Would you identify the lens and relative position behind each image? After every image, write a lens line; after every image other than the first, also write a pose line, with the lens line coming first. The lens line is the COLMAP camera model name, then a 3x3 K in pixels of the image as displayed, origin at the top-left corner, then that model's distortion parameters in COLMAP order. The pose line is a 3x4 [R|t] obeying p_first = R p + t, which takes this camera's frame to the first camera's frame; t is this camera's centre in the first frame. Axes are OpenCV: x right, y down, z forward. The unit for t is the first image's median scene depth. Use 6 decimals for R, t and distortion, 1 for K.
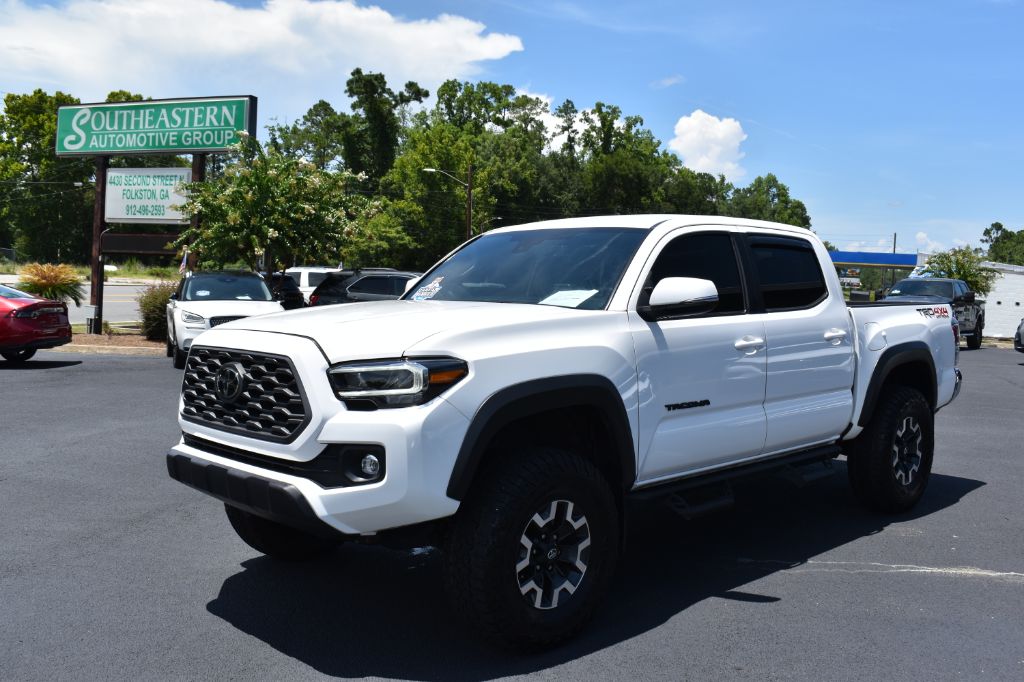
lens RADIAL K [[1435.7, 0, 512.0], [0, 1435.7, 341.0], [0, 0, 1]] dist [-0.209924, 0.113085]
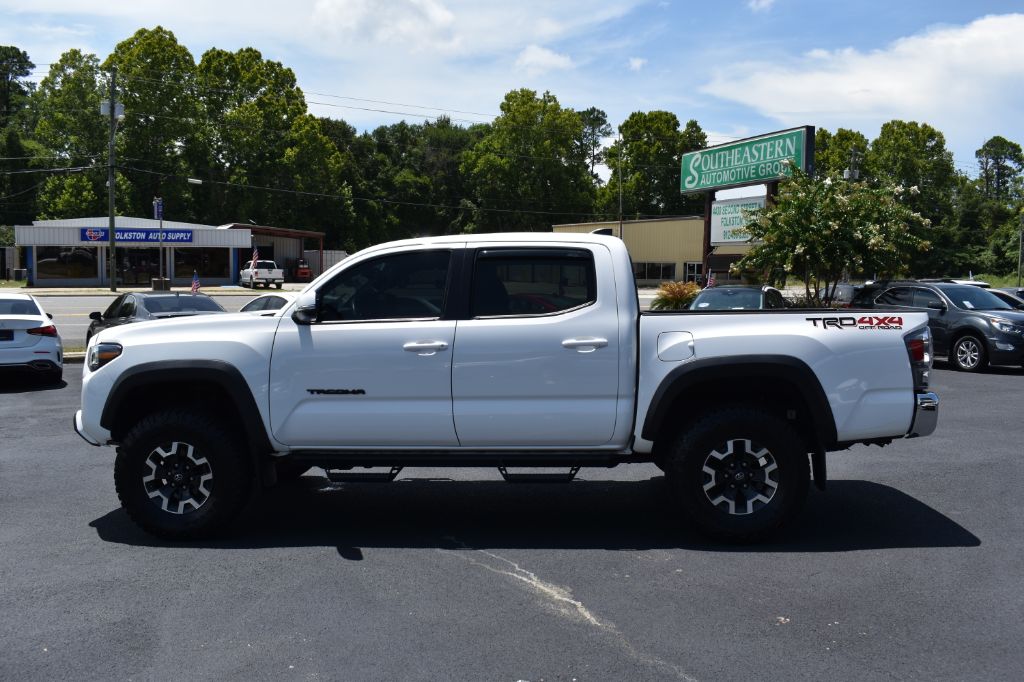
lens RADIAL K [[1435.7, 0, 512.0], [0, 1435.7, 341.0], [0, 0, 1]] dist [-0.209924, 0.113085]
pose [[0.358163, 0.016500, -0.933513, 1.226842], [-0.025854, 0.999636, 0.007749, -0.012402], [0.933301, 0.021360, 0.358459, 0.625892]]
